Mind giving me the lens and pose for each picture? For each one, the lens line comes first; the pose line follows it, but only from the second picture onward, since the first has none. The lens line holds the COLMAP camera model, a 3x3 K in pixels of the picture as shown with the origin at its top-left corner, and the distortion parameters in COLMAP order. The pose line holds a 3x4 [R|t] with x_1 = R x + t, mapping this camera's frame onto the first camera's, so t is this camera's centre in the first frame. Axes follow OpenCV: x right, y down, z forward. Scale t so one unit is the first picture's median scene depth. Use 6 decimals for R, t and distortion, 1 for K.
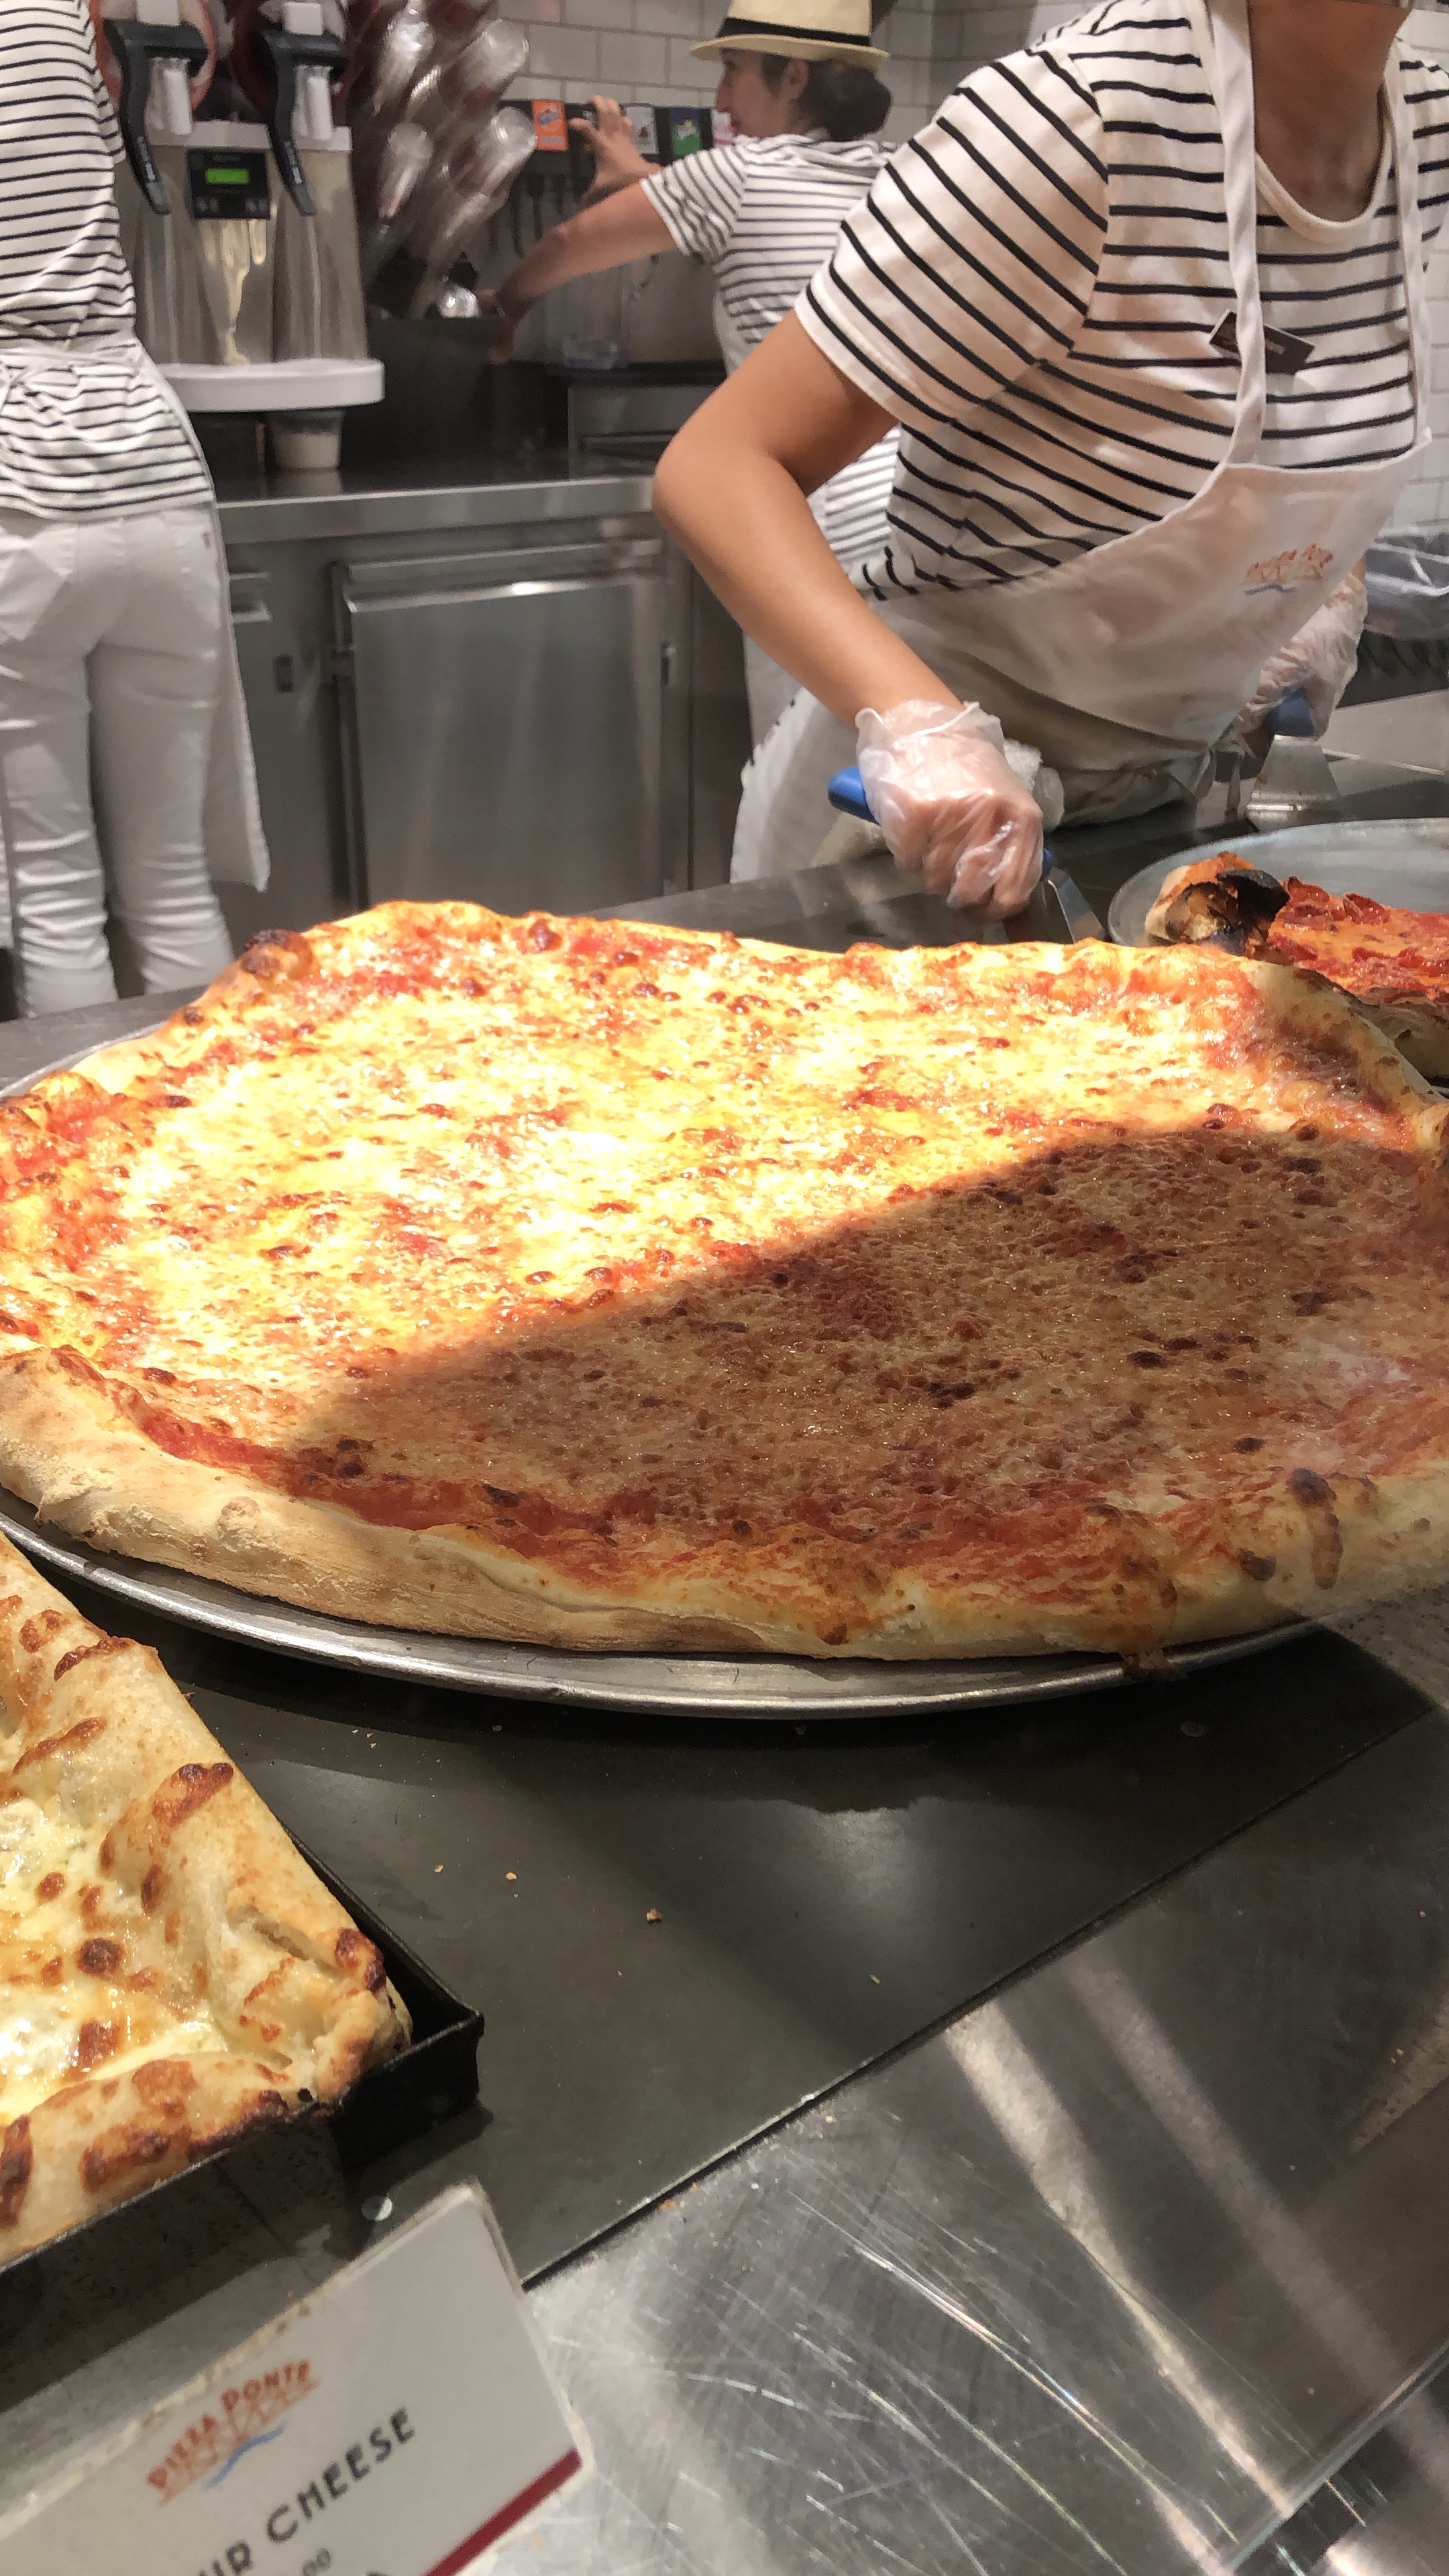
lens RADIAL K [[2223.5, 0, 725.9], [0, 2223.5, 1287.7], [0, 0, 1]] dist [-0.008867, 0.002839]
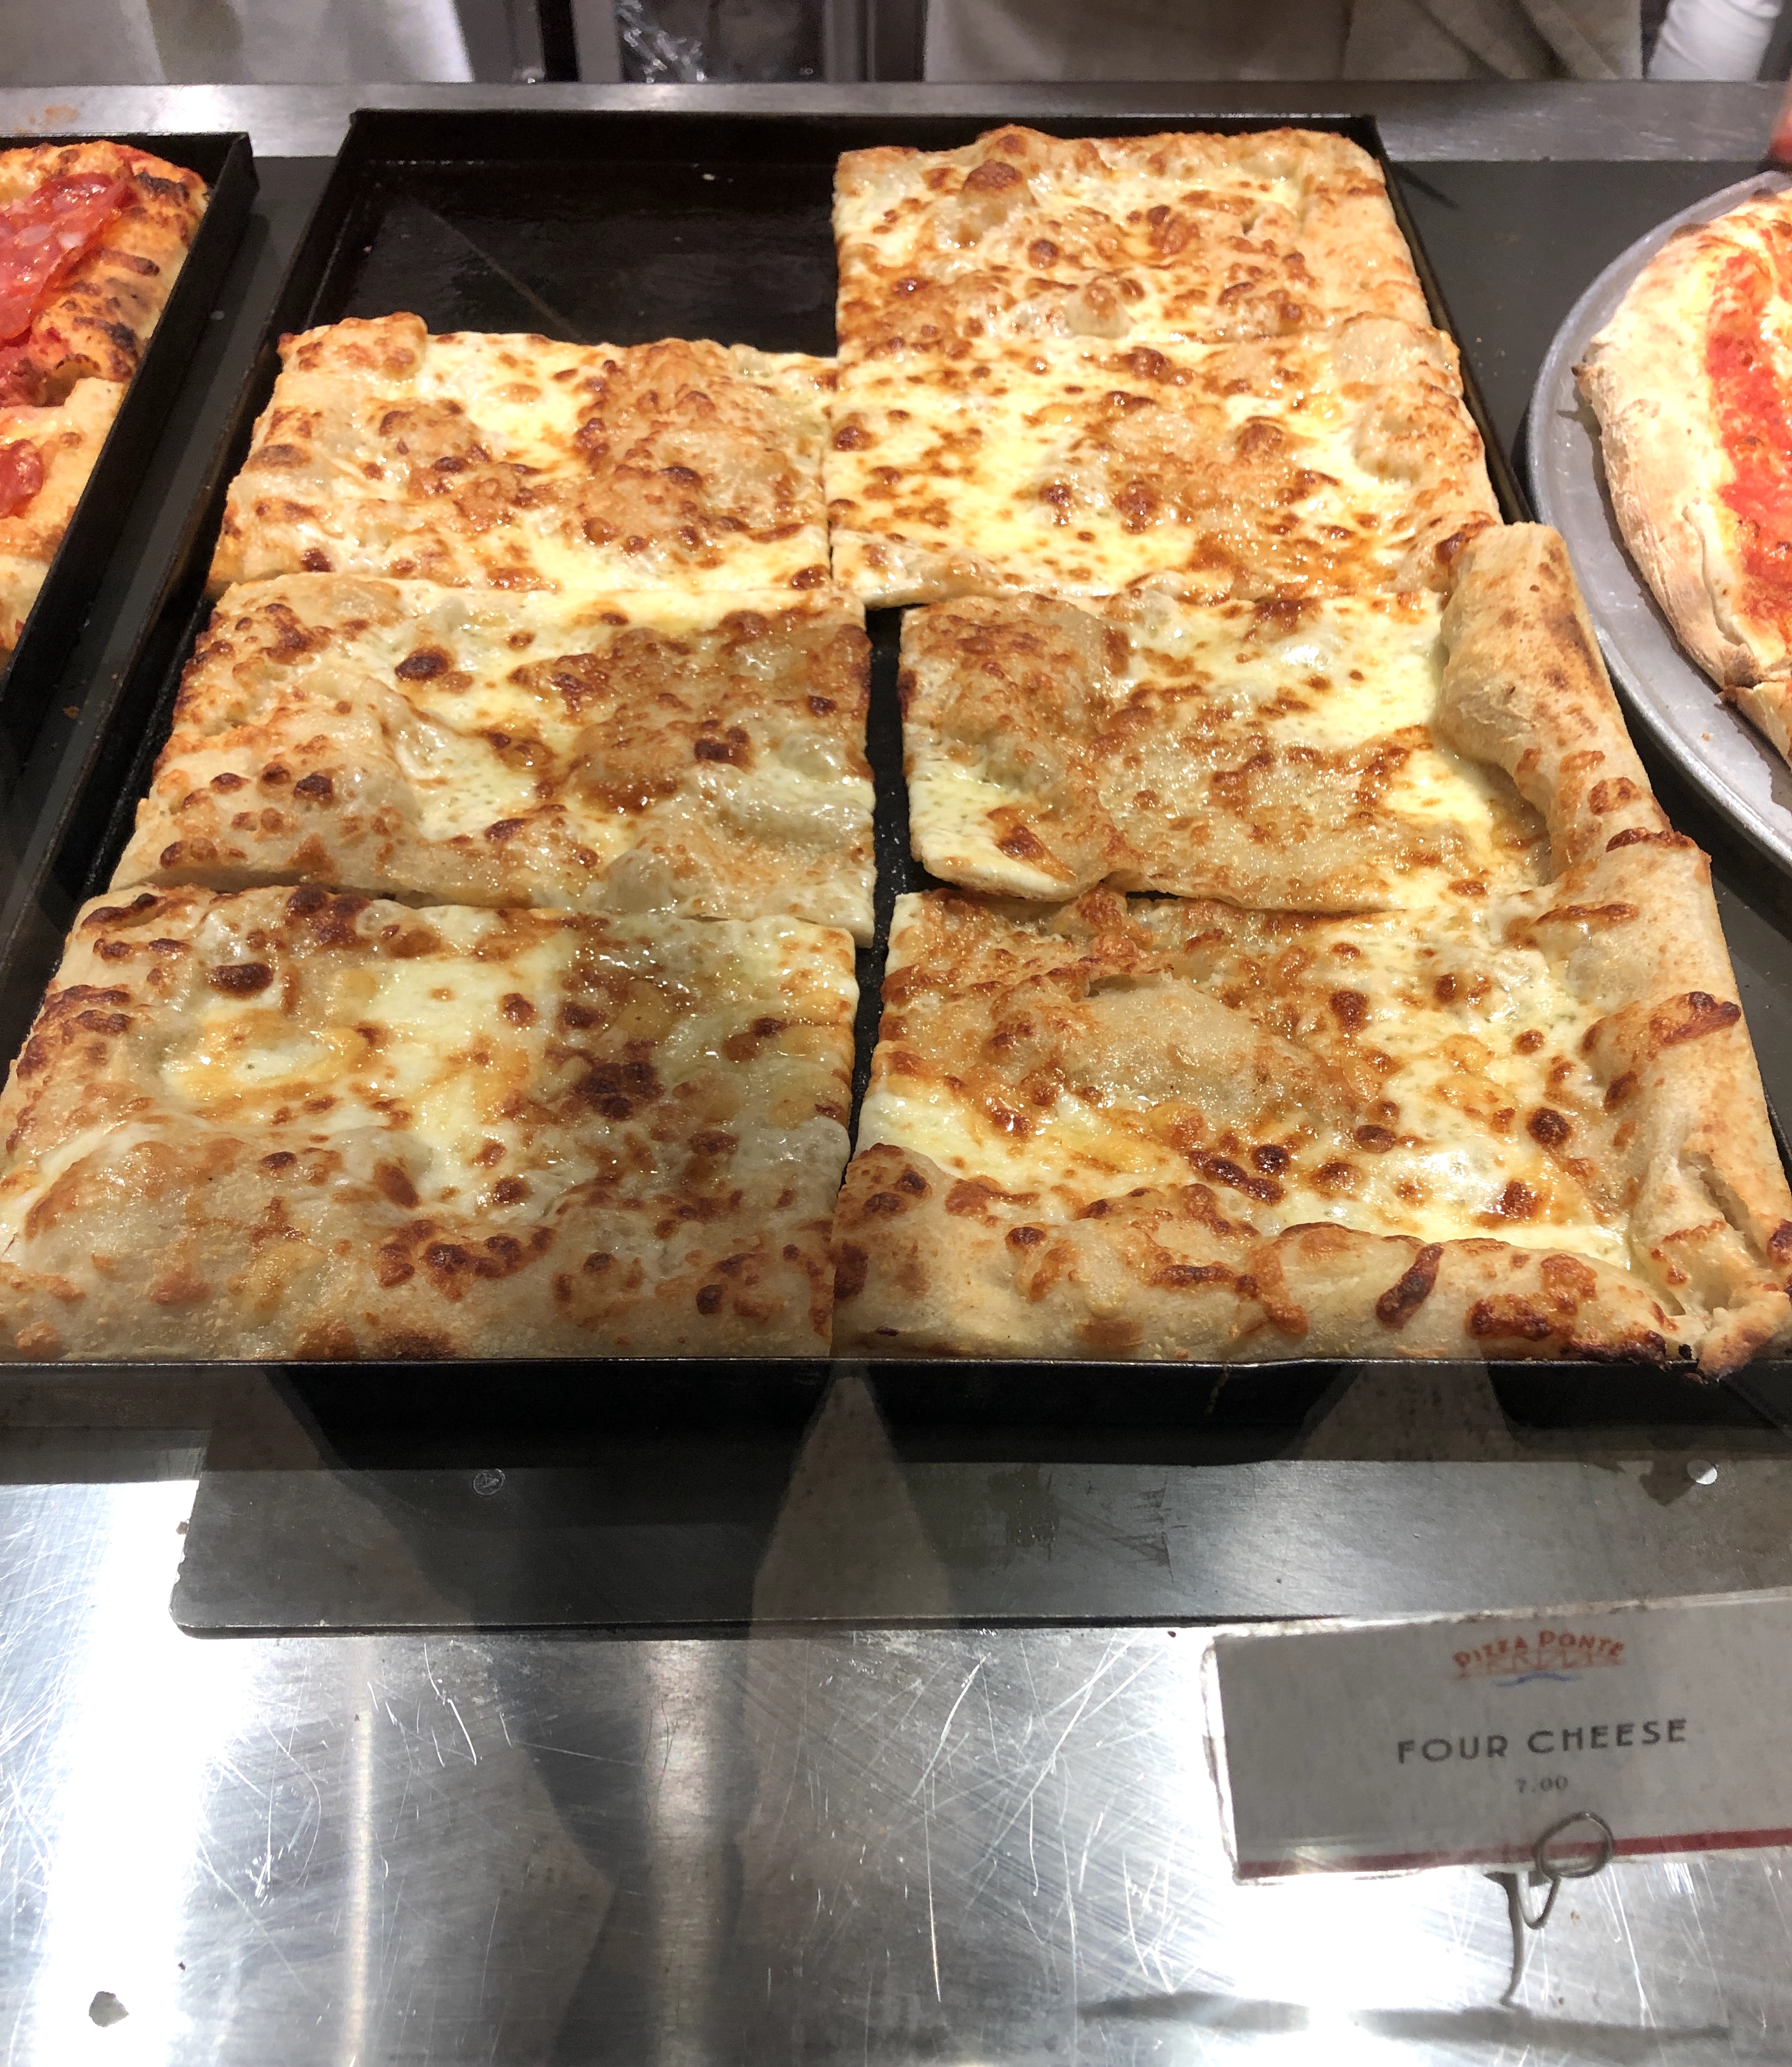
lens RADIAL K [[1872.2, 0, 894.9], [0, 1872.2, 1034.0], [0, 0, 1]] dist [-0.007078, 0.000000]
pose [[0.777623, 0.461998, -0.426451, -0.163554], [-0.257306, 0.852718, 0.454604, -0.062055], [0.573669, -0.243782, 0.781968, 0.132594]]
